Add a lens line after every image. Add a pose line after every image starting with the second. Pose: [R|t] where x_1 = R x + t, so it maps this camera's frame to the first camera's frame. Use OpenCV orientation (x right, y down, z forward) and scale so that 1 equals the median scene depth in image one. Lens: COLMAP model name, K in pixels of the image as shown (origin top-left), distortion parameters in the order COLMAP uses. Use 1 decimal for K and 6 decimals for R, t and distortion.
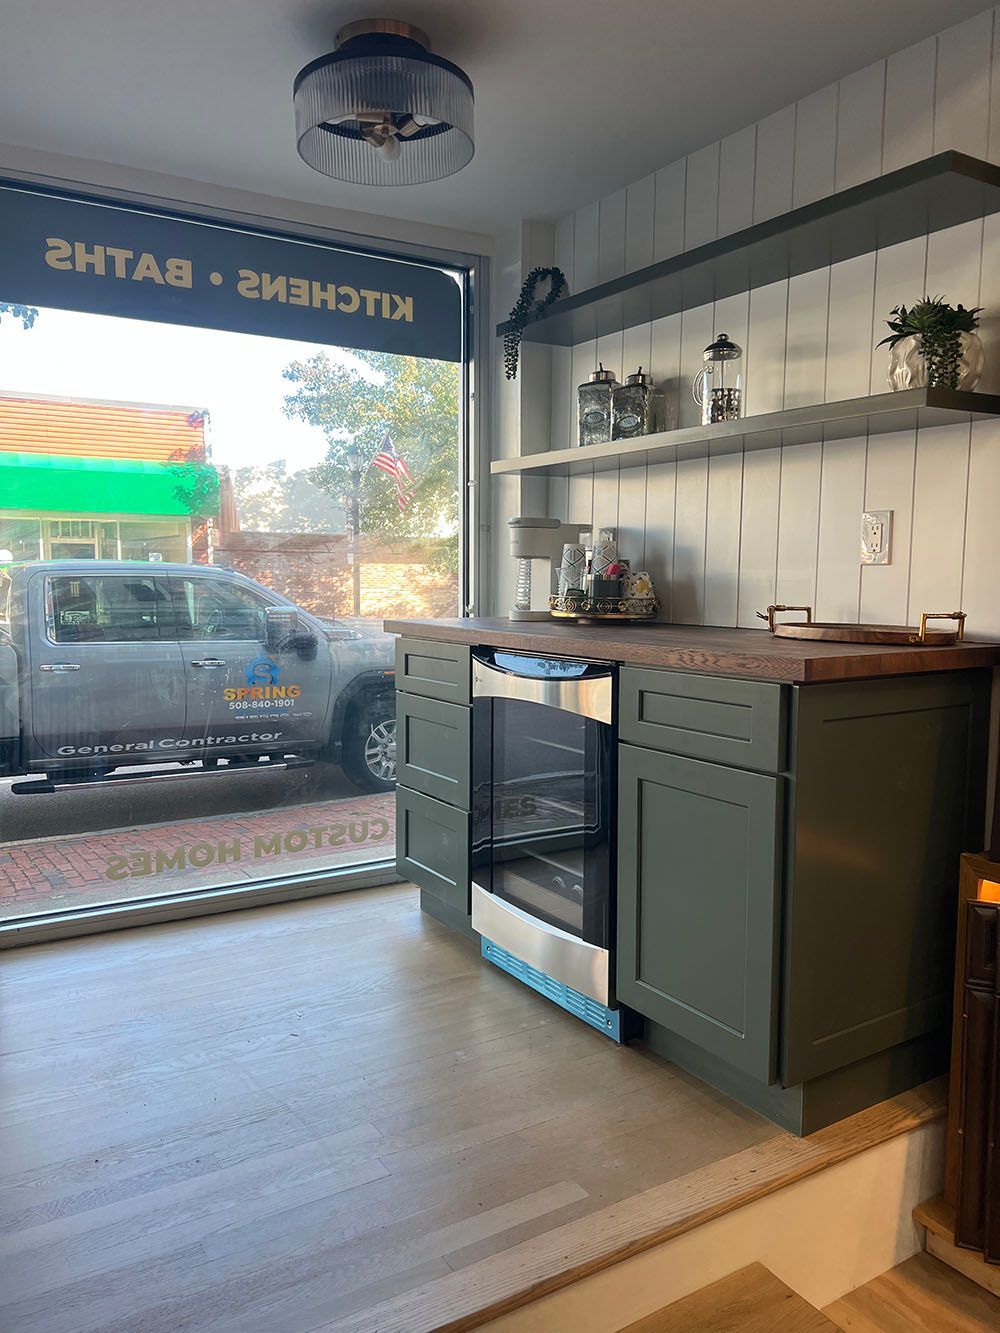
lens RADIAL K [[1002.2, 0, 498.5], [0, 1002.2, 674.9], [0, 0, 1]] dist [-0.003124, -0.007923]
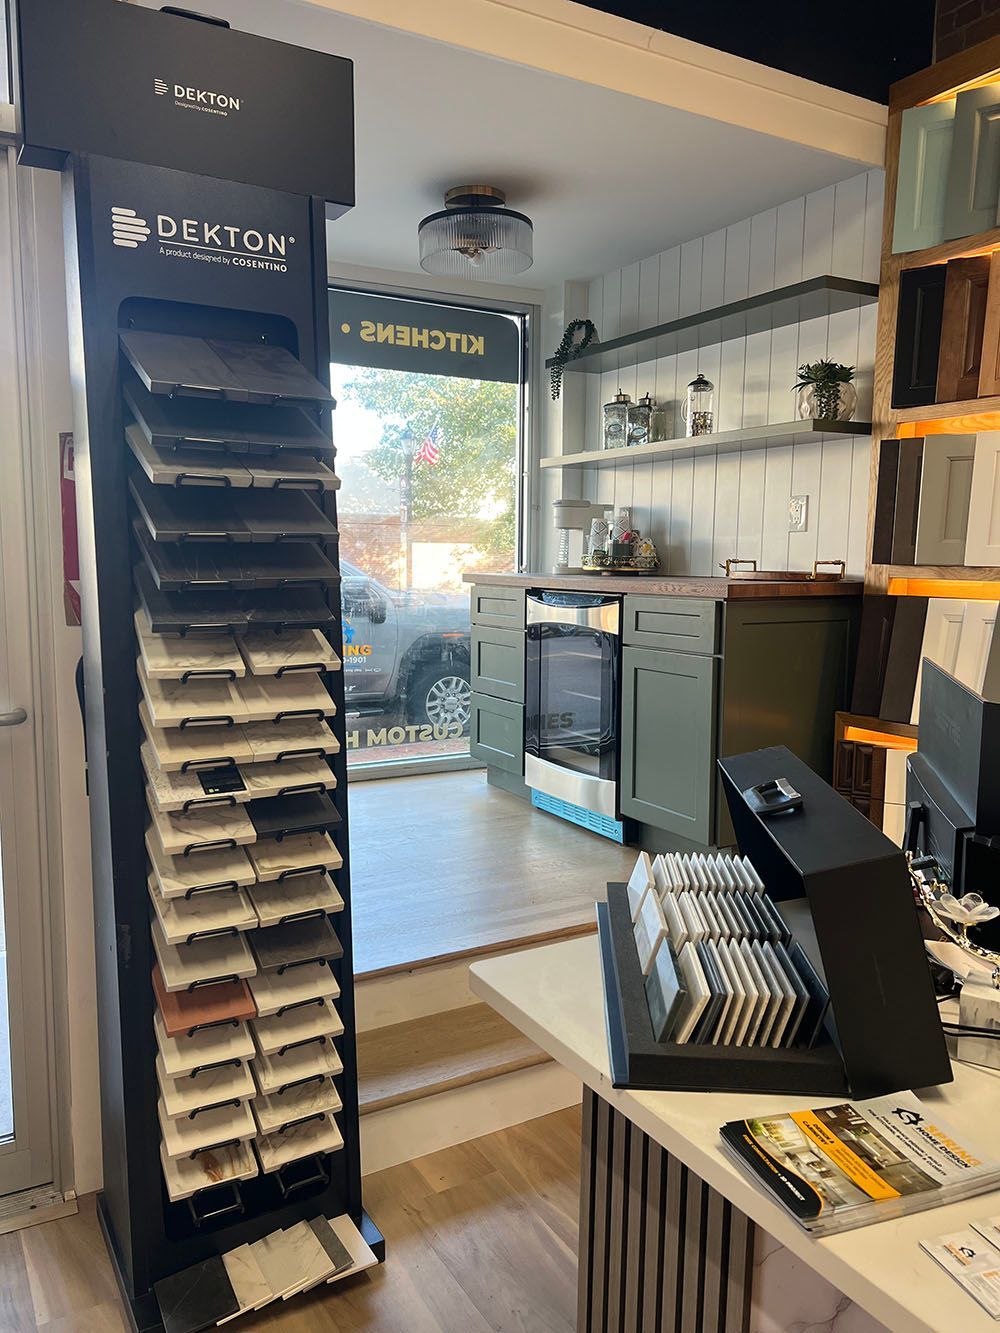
lens RADIAL K [[1002.2, 0, 498.5], [0, 1002.2, 674.9], [0, 0, 1]] dist [-0.003124, -0.007923]
pose [[0.999032, 0.008714, -0.043128, -0.003748], [-0.007927, 0.999800, 0.018375, 0.064539], [0.043279, -0.018016, 0.998901, -0.418558]]
